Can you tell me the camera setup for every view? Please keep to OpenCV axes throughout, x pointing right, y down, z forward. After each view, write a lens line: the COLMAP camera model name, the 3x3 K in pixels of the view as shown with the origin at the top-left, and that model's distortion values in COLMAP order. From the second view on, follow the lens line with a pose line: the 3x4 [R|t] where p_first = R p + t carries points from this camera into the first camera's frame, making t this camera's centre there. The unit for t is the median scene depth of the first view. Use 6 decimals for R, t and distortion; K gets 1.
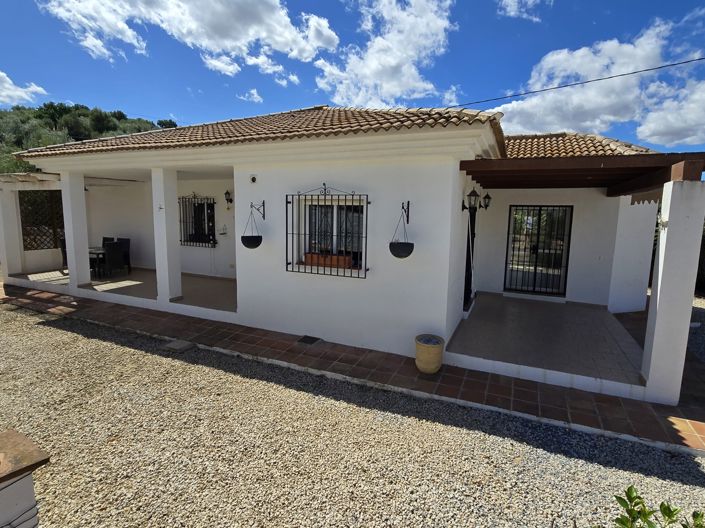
lens RADIAL K [[404.2, 0, 350.4], [0, 404.2, 262.0], [0, 0, 1]] dist [-0.002065, -0.000511]
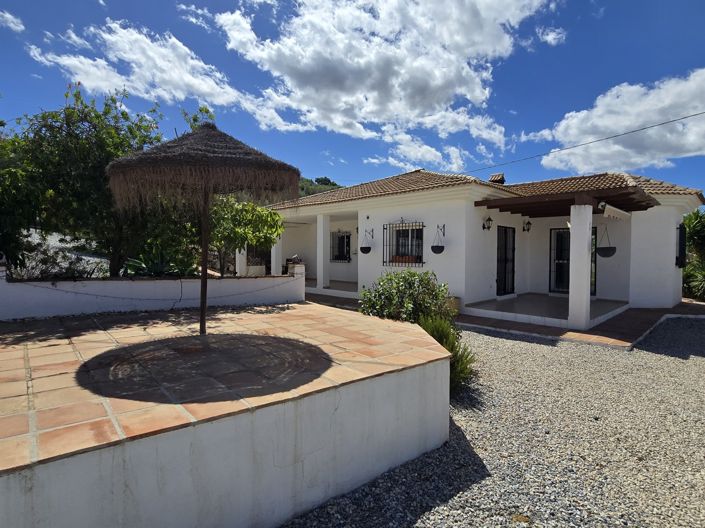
lens RADIAL K [[404.2, 0, 350.4], [0, 404.2, 262.0], [0, 0, 1]] dist [-0.002065, -0.000511]
pose [[0.939531, -0.010222, -0.342311, 0.322312], [-0.028288, 0.993822, -0.107317, 0.200742], [0.341294, 0.110511, 0.933438, -0.742563]]
